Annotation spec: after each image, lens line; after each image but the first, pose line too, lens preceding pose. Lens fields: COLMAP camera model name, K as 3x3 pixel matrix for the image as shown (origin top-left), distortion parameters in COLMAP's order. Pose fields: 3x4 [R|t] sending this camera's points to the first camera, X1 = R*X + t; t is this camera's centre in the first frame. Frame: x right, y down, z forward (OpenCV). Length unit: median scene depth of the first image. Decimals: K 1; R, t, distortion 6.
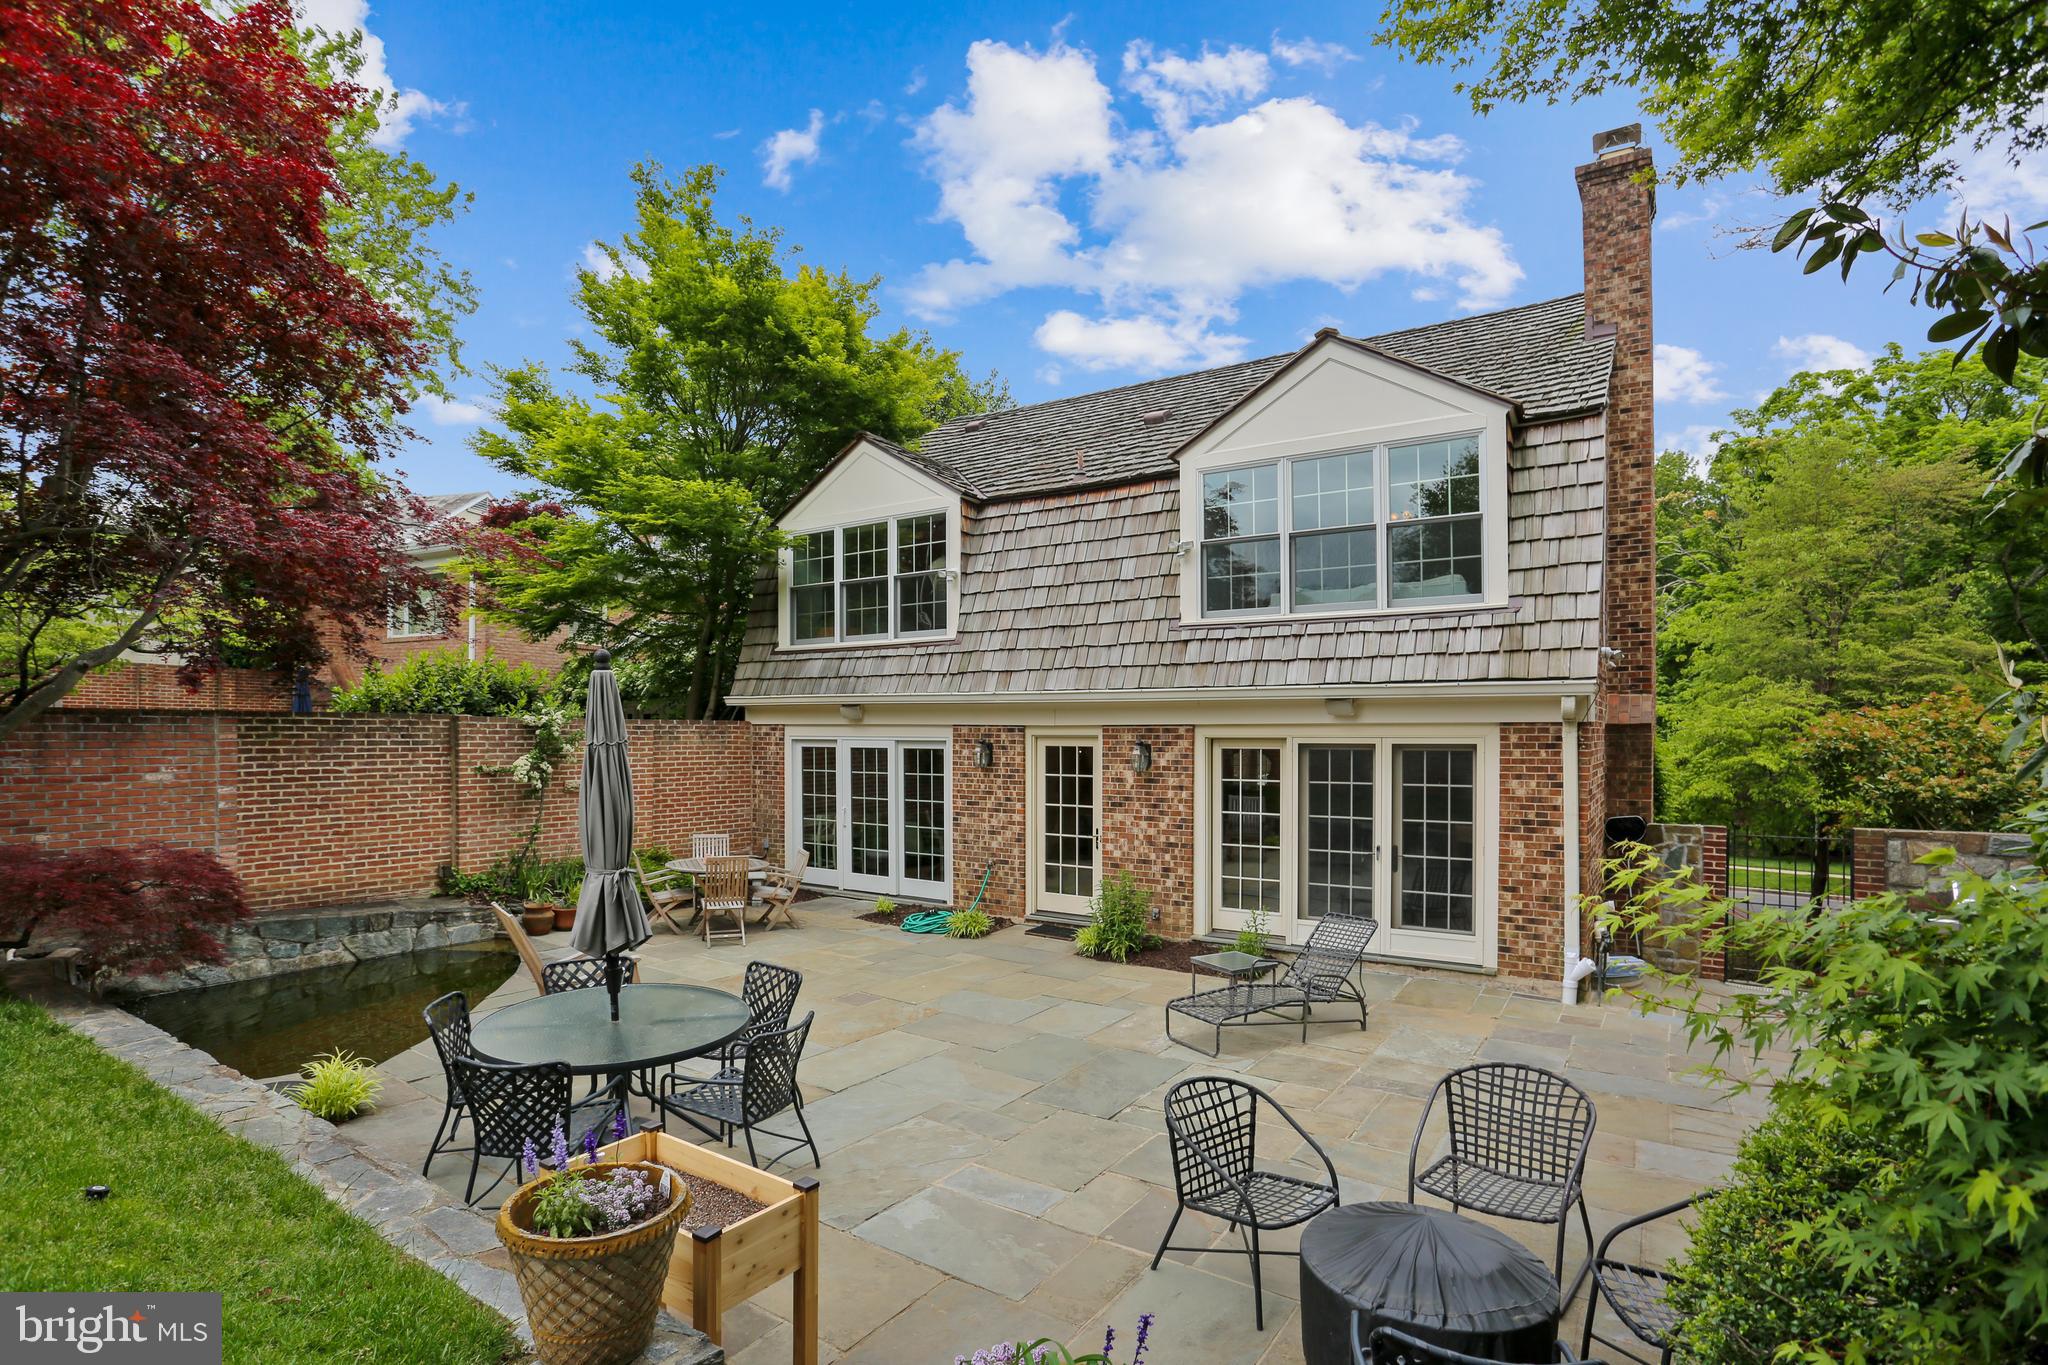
lens RADIAL K [[1009.1, 0, 1004.6], [0, 1009.1, 755.5], [0, 0, 1]] dist [-0.085924, 0.048120]
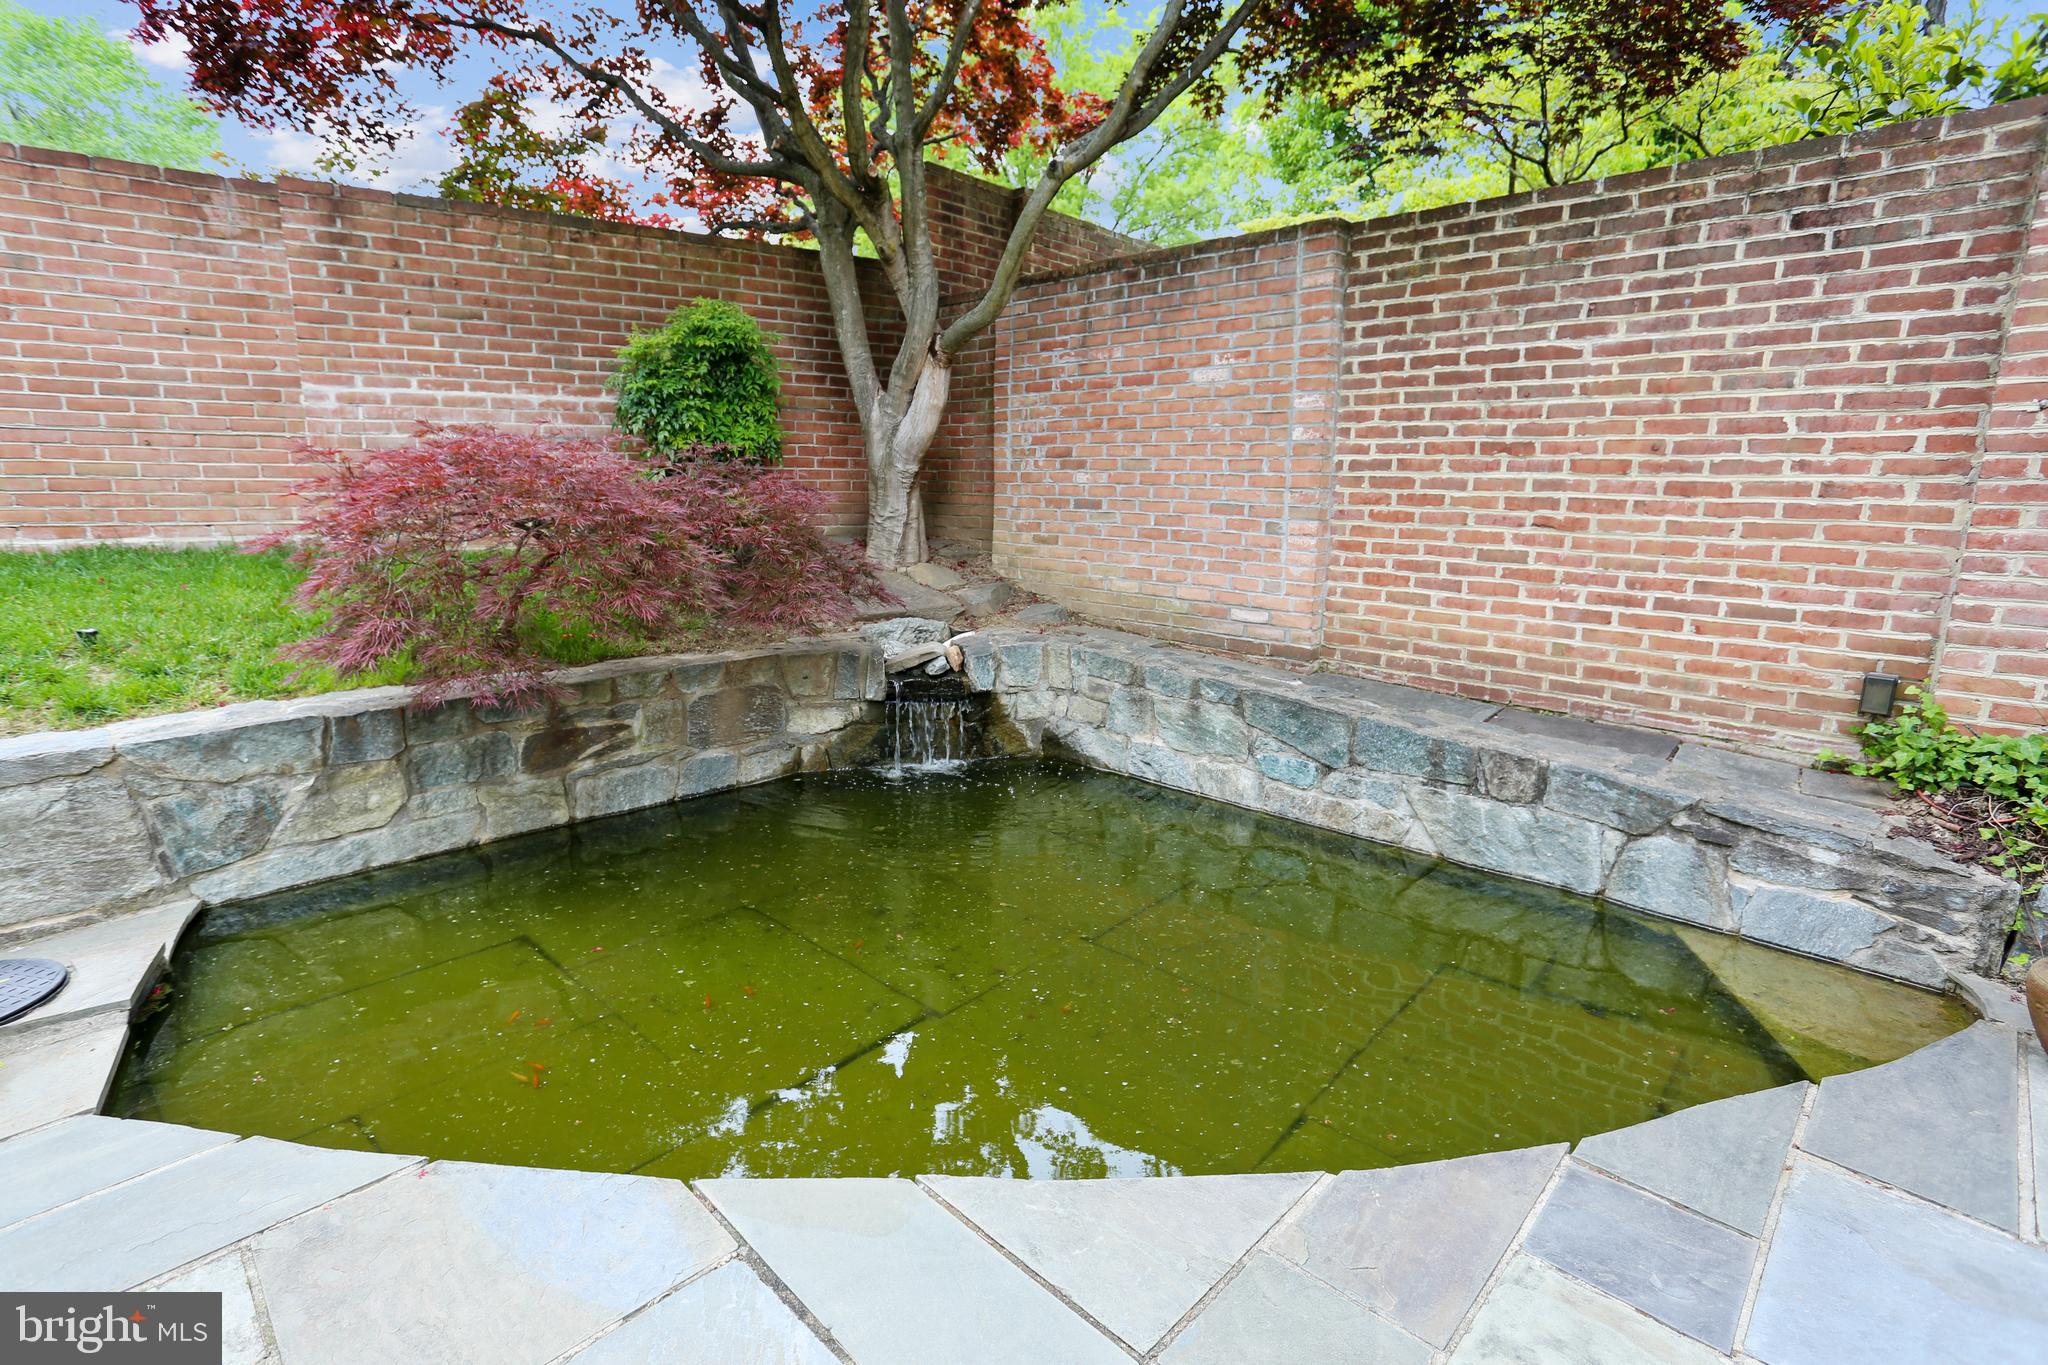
lens RADIAL K [[989.1, 0, 1014.0], [0, 989.1, 677.5], [0, 0, 1]] dist [-0.040174, 0.023304]
pose [[-0.167831, 0.187597, -0.967802, -0.245890], [-0.032622, 0.980132, 0.195644, 0.064394], [0.985276, 0.064406, -0.158377, 0.784951]]
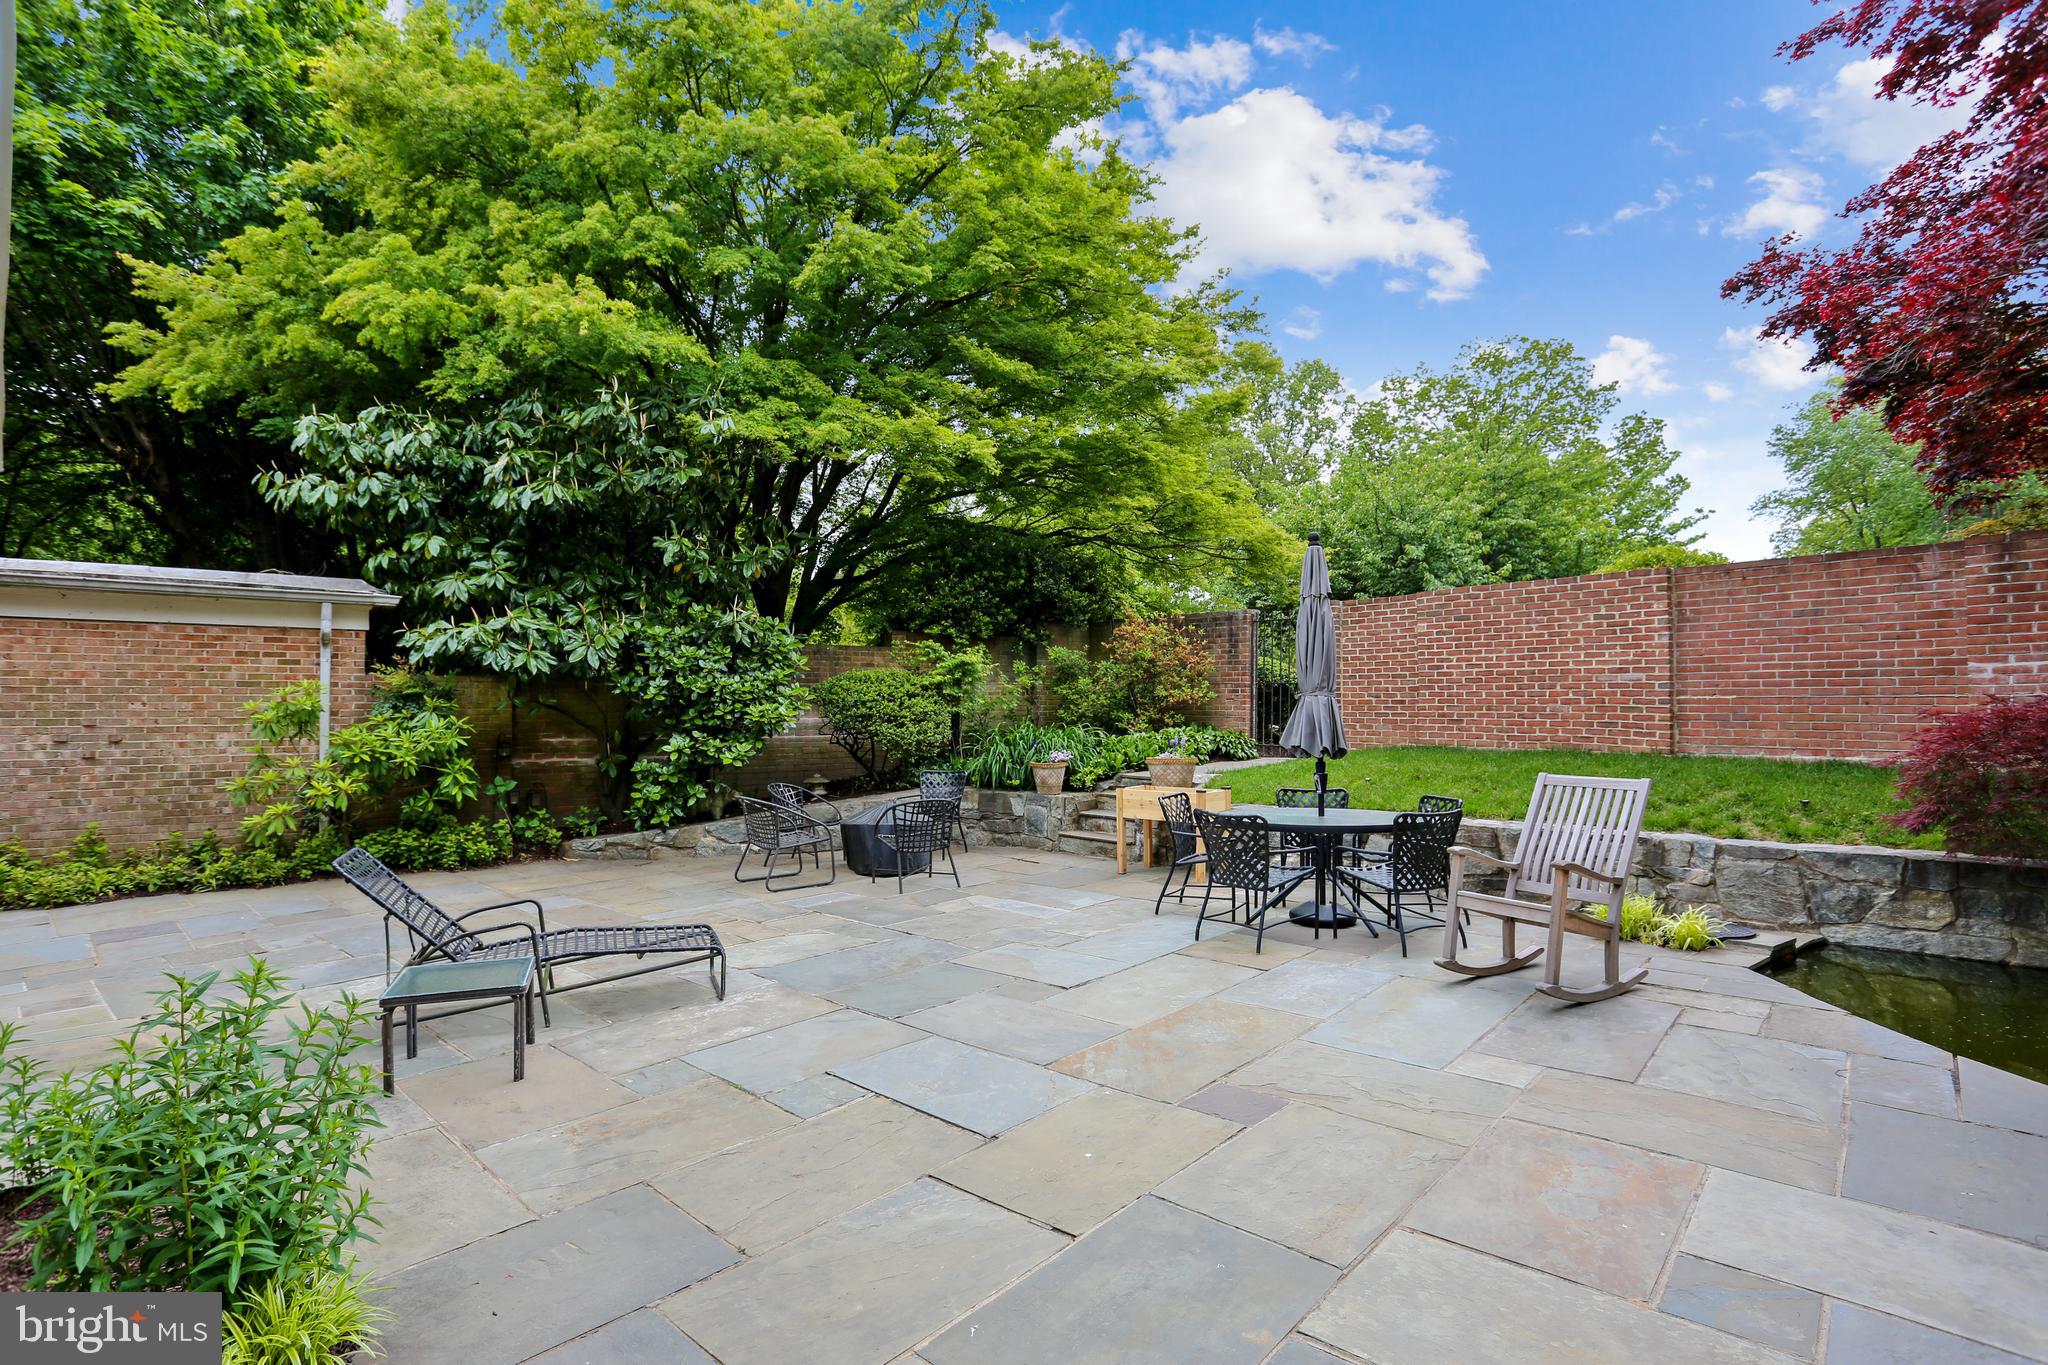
lens RADIAL K [[960.4, 0, 1024.0], [0, 960.4, 682.5], [0, 0, 1]] dist [-0.070849, 0.024548]
pose [[-0.991154, 0.000030, 0.132718, -0.084414], [-0.000230, 0.999998, -0.001941, 0.046260], [-0.132718, -0.001954, -0.991152, 1.093025]]
